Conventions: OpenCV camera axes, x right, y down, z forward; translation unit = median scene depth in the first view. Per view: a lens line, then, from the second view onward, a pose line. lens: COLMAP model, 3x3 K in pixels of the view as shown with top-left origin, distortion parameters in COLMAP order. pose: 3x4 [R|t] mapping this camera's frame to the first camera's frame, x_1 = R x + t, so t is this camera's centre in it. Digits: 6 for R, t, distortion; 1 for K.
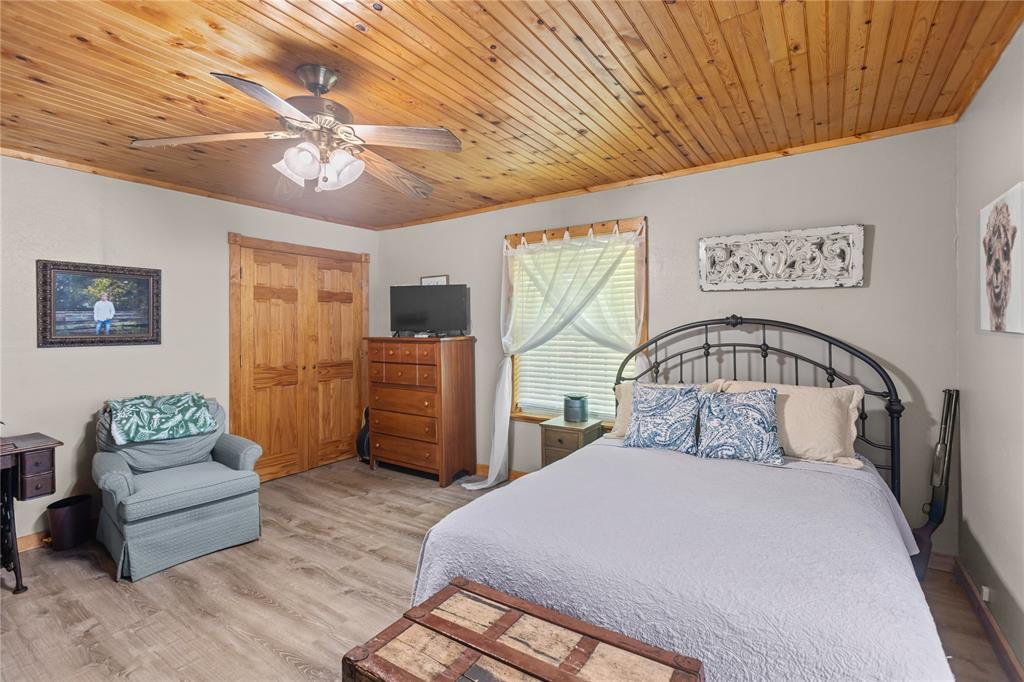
lens RADIAL K [[469.4, 0, 511.0], [0, 469.4, 326.4], [0, 0, 1]] dist [0.002404, -0.000171]
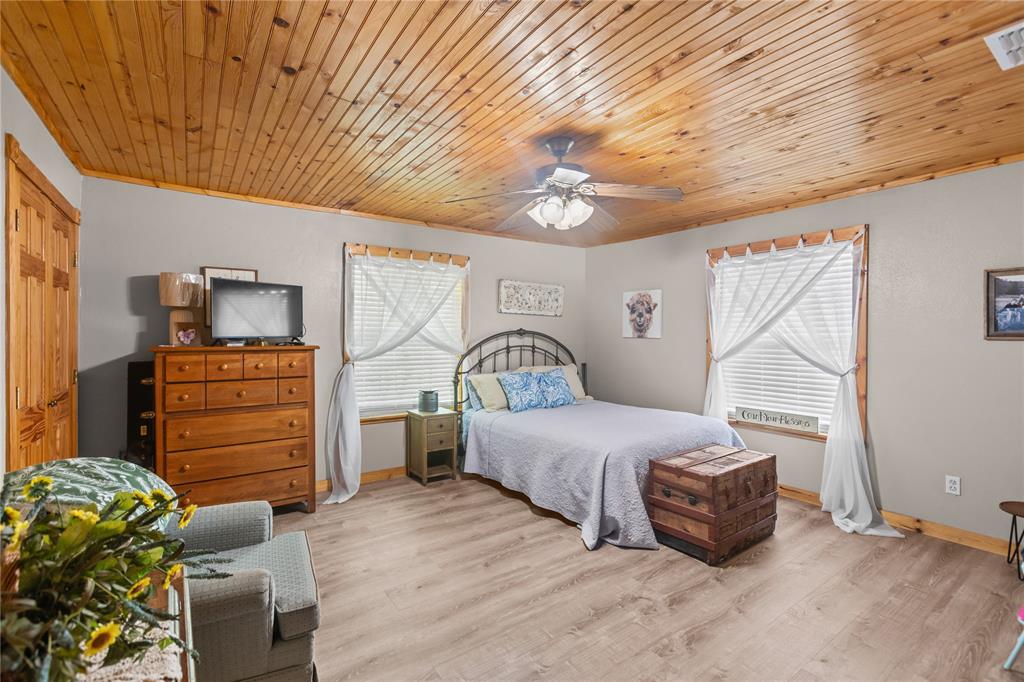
lens RADIAL K [[469.4, 0, 512.2], [0, 469.4, 336.6], [0, 0, 1]] dist [0.002404, -0.000171]
pose [[0.351208, 0.004353, 0.936287, -1.006224], [-0.007831, 0.999968, -0.001711, 0.006985], [-0.936265, -0.006731, 0.351231, 0.390784]]
